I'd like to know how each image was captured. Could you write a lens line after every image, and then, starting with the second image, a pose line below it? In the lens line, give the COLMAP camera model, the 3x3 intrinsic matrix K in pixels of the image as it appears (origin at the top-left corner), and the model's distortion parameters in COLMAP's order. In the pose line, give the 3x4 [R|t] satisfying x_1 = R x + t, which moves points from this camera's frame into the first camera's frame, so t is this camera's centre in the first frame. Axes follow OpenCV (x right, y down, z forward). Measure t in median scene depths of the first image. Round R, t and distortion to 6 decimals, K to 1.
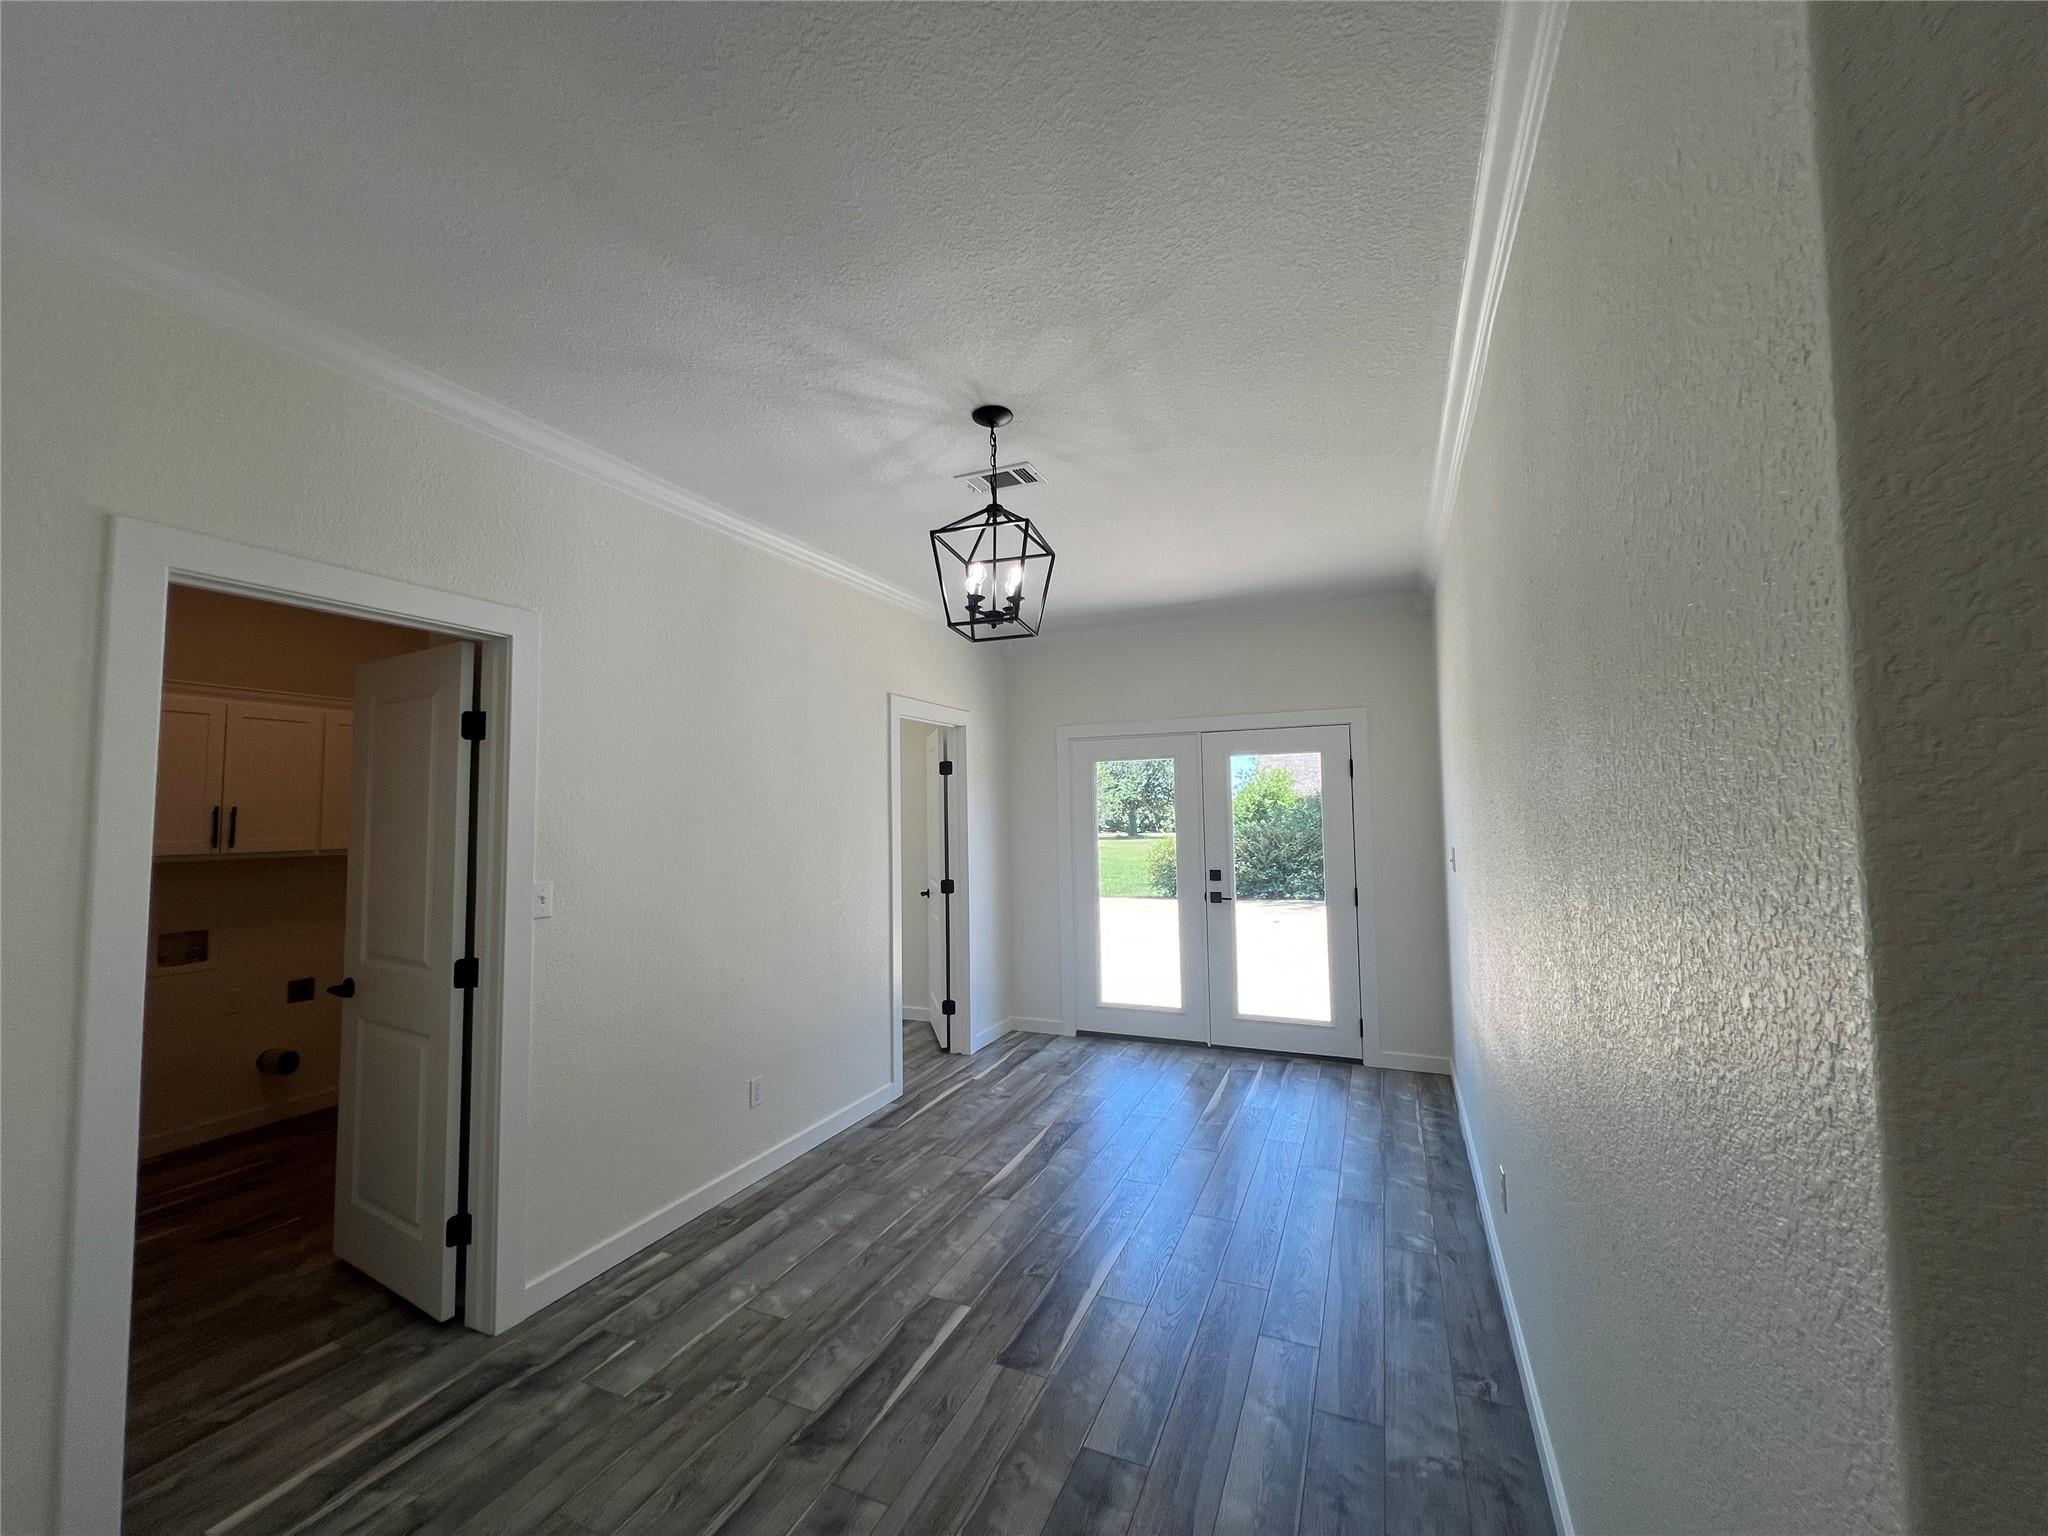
lens RADIAL K [[821.5, 0, 1025.6], [0, 821.5, 767.4], [0, 0, 1]] dist [-0.002709, 0.001617]
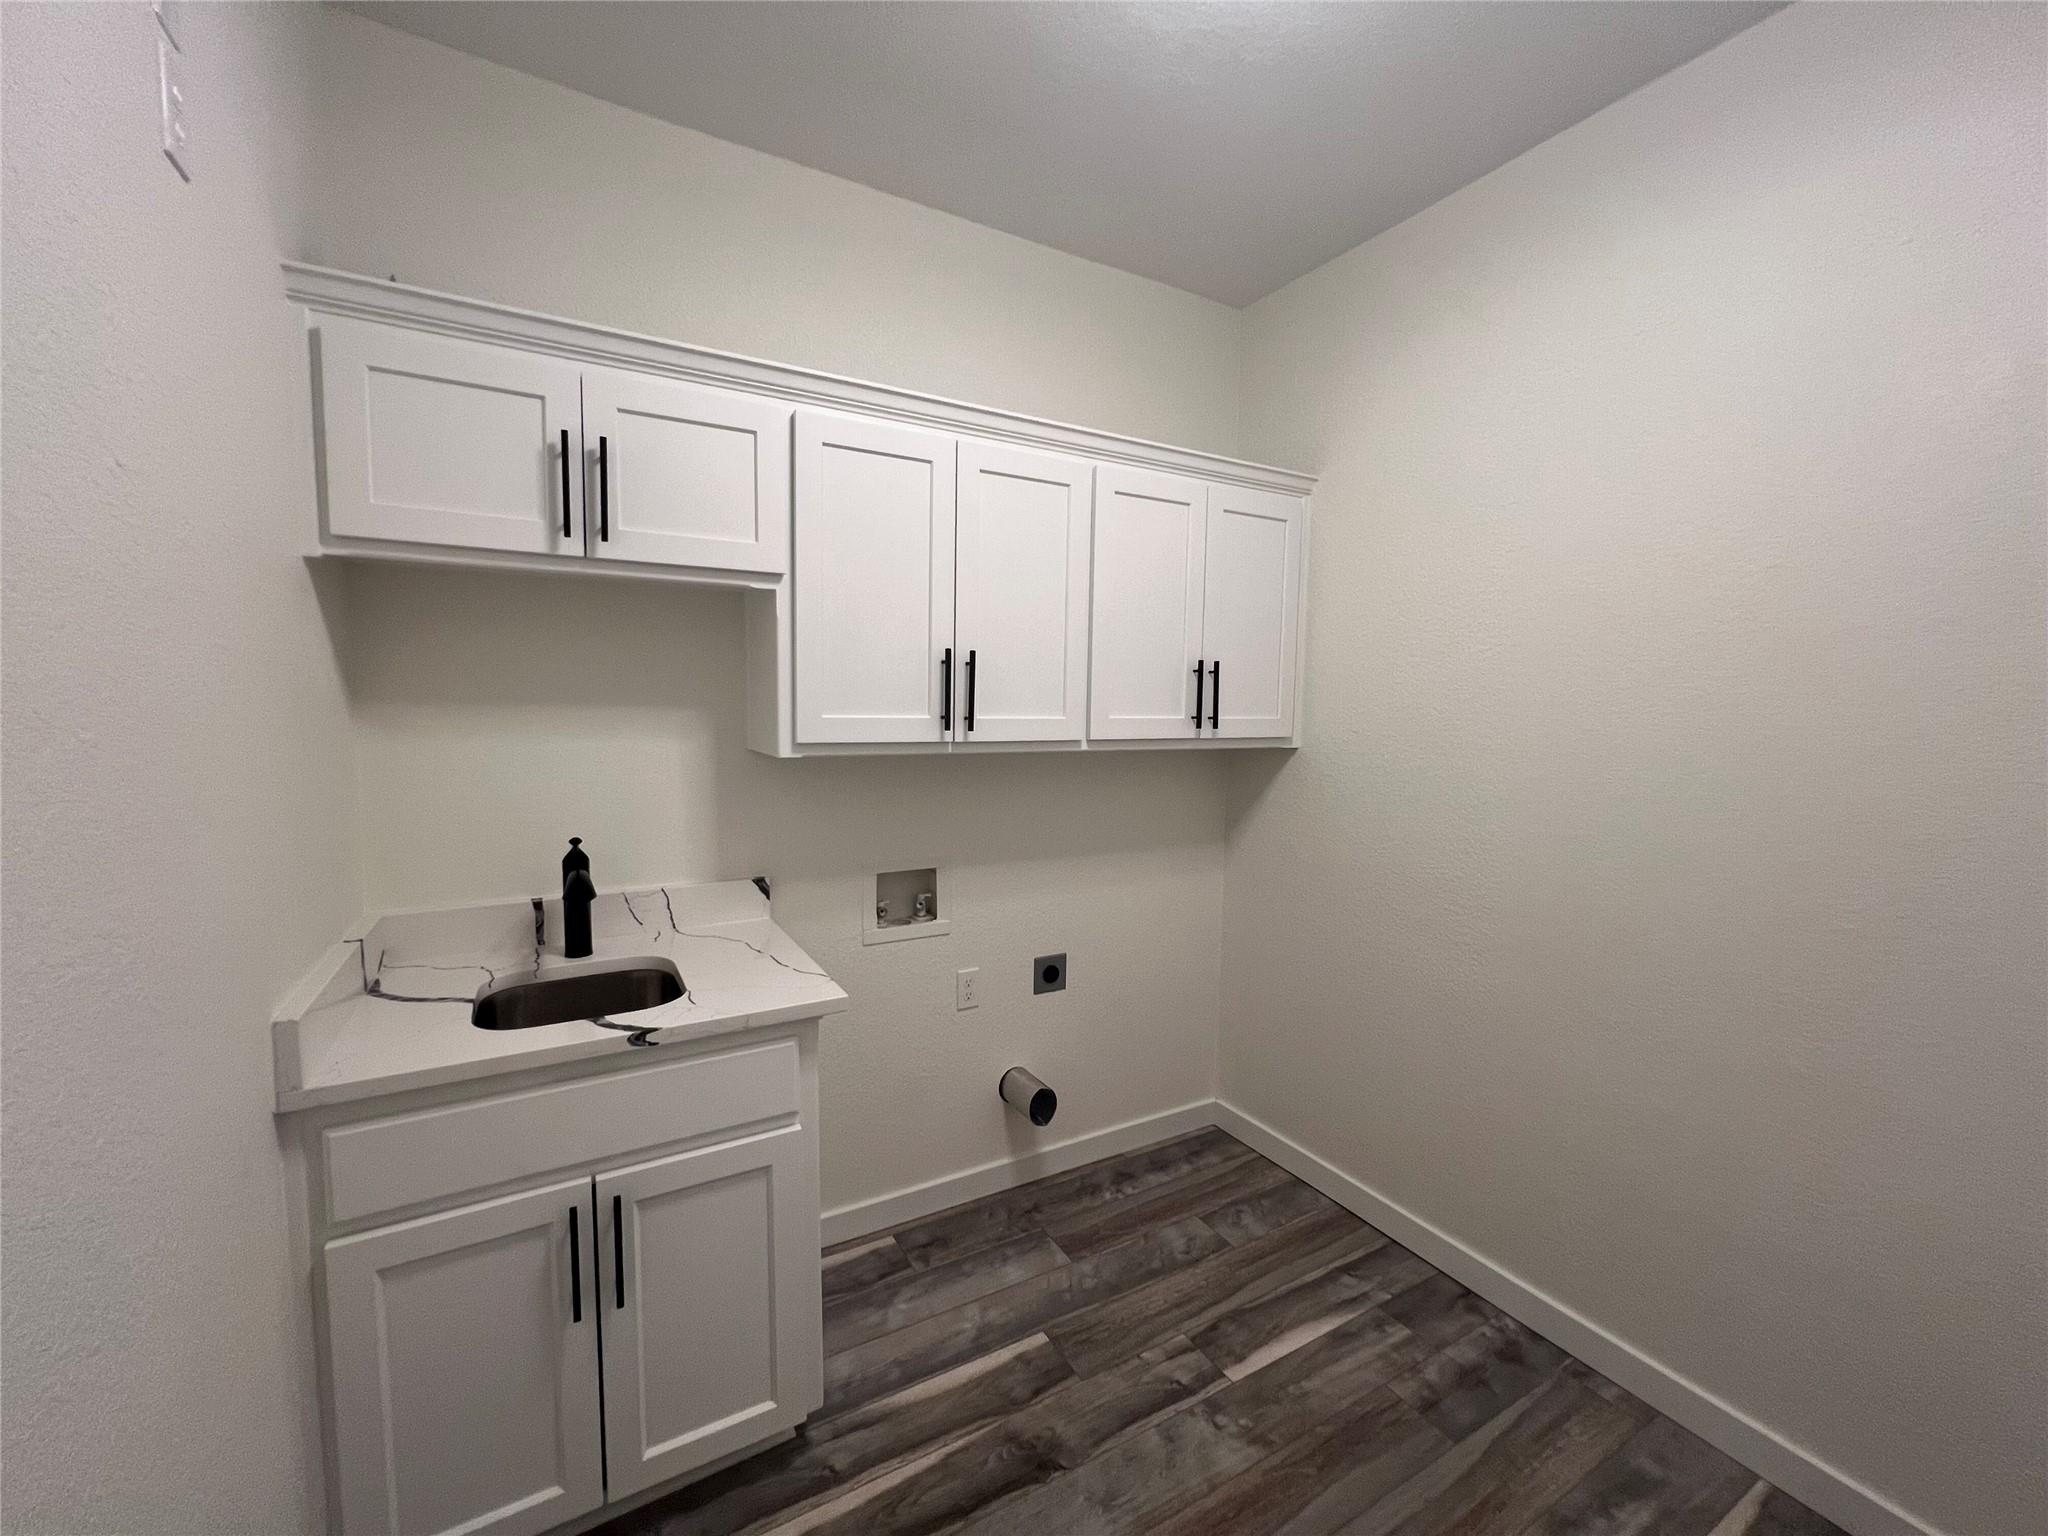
lens RADIAL K [[825.9, 0, 1018.7], [0, 825.9, 773.0], [0, 0, 1]] dist [-0.002662, 0.001152]
pose [[0.809146, 0.064021, -0.584110, -0.612281], [0.015643, 0.991348, 0.130325, 0.054373], [0.587399, -0.114589, 0.801144, 0.573609]]
